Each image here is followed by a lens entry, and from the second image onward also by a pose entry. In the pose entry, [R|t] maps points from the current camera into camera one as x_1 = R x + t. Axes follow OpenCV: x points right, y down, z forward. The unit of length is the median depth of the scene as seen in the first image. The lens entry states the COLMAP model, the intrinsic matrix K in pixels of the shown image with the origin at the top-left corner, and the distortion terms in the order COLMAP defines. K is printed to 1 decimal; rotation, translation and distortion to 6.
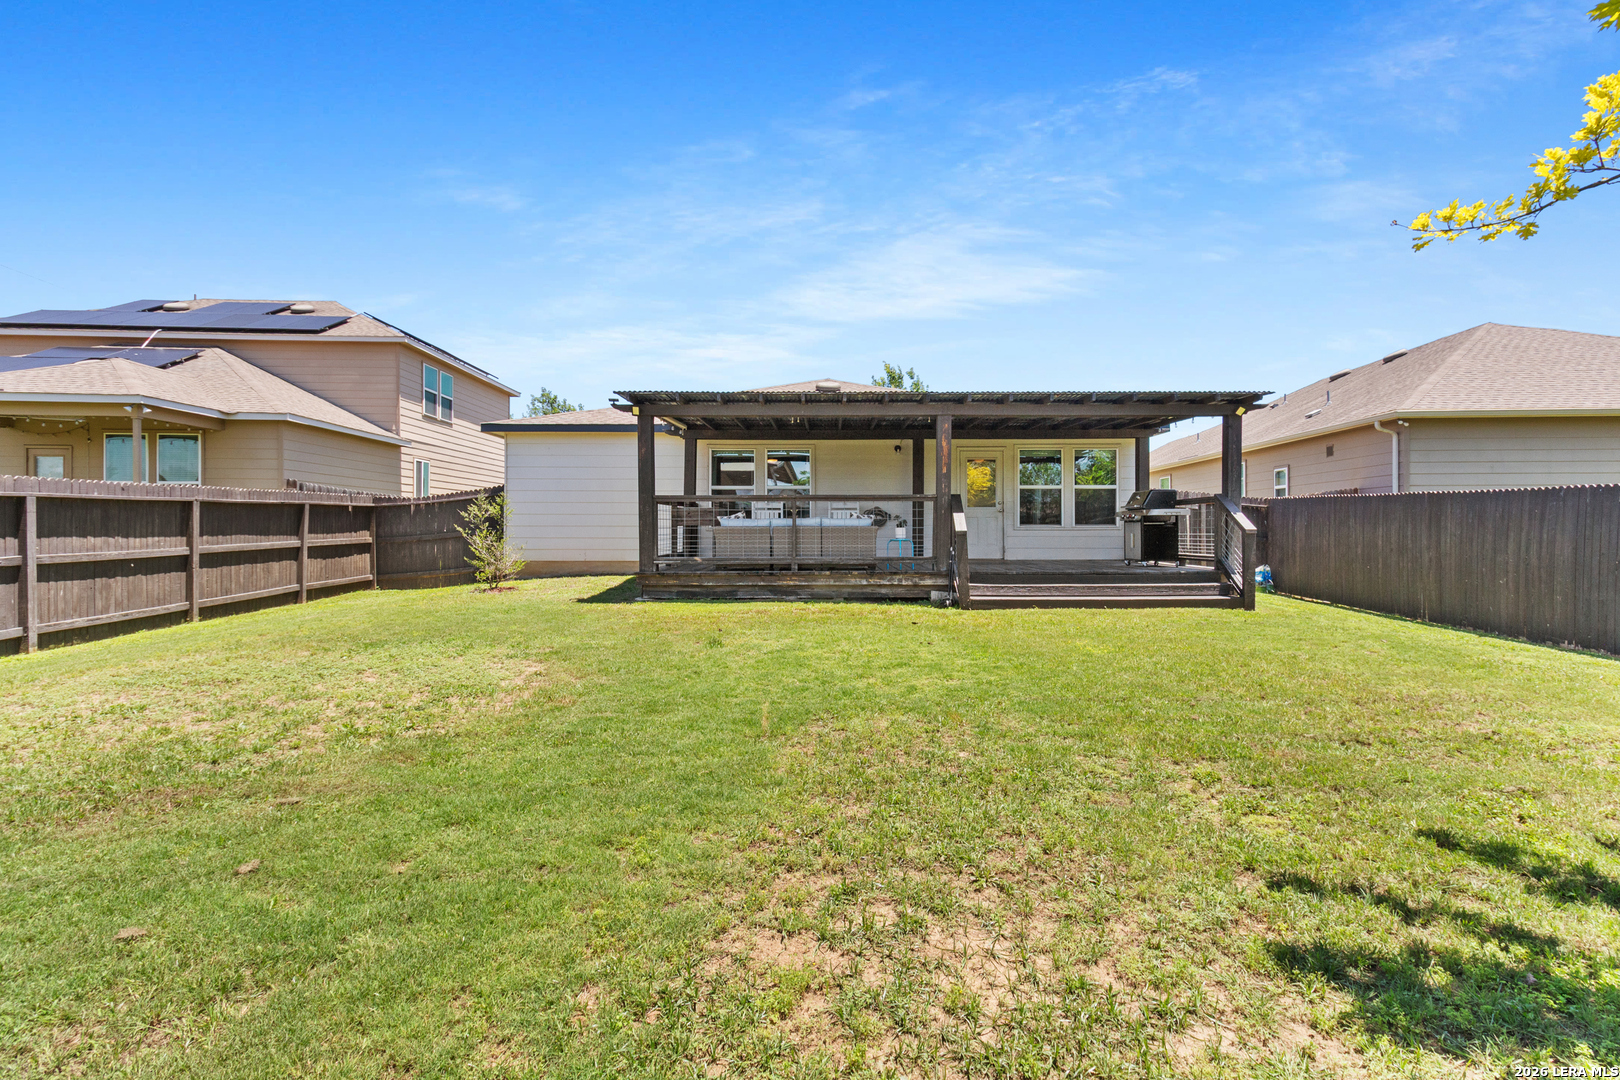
lens RADIAL K [[752.8, 0, 814.8], [0, 752.8, 525.5], [0, 0, 1]] dist [-0.001807, -0.000147]
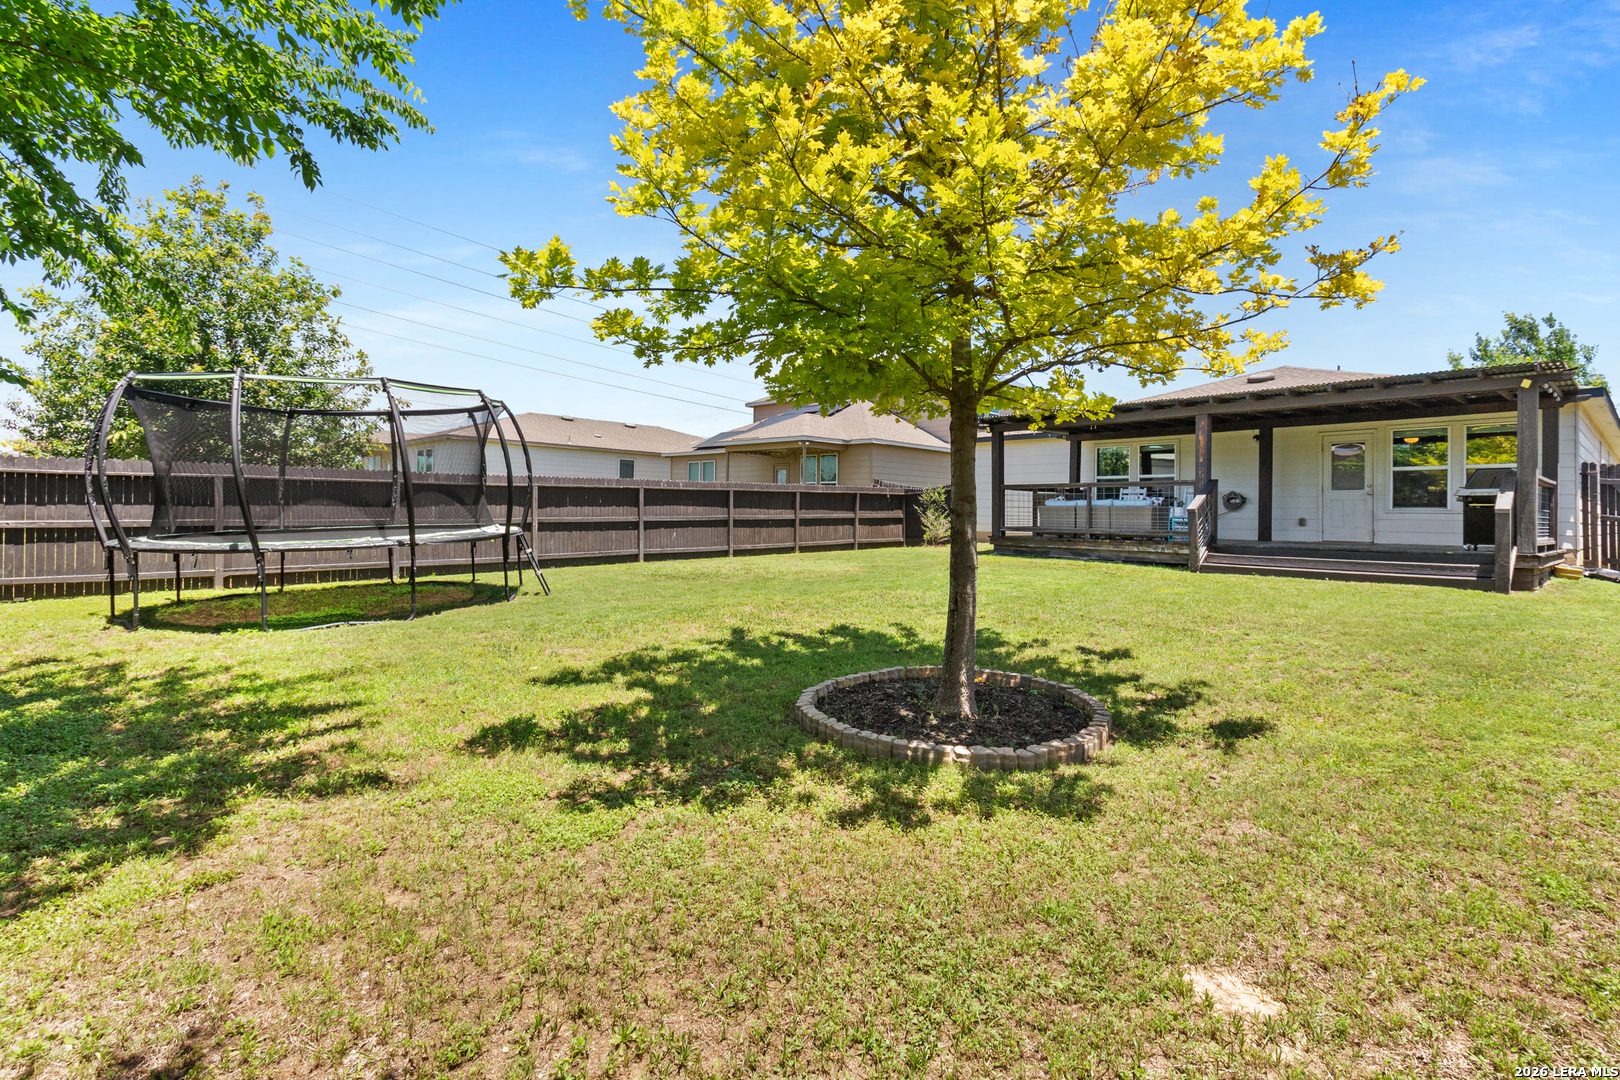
lens RADIAL K [[752.8, 0, 811.6], [0, 752.8, 528.3], [0, 0, 1]] dist [-0.001807, -0.000147]
pose [[0.656336, 0.024347, -0.754076, 0.594515], [-0.013185, 0.999697, 0.020801, 0.018037], [0.754354, -0.003710, 0.656458, -0.233775]]
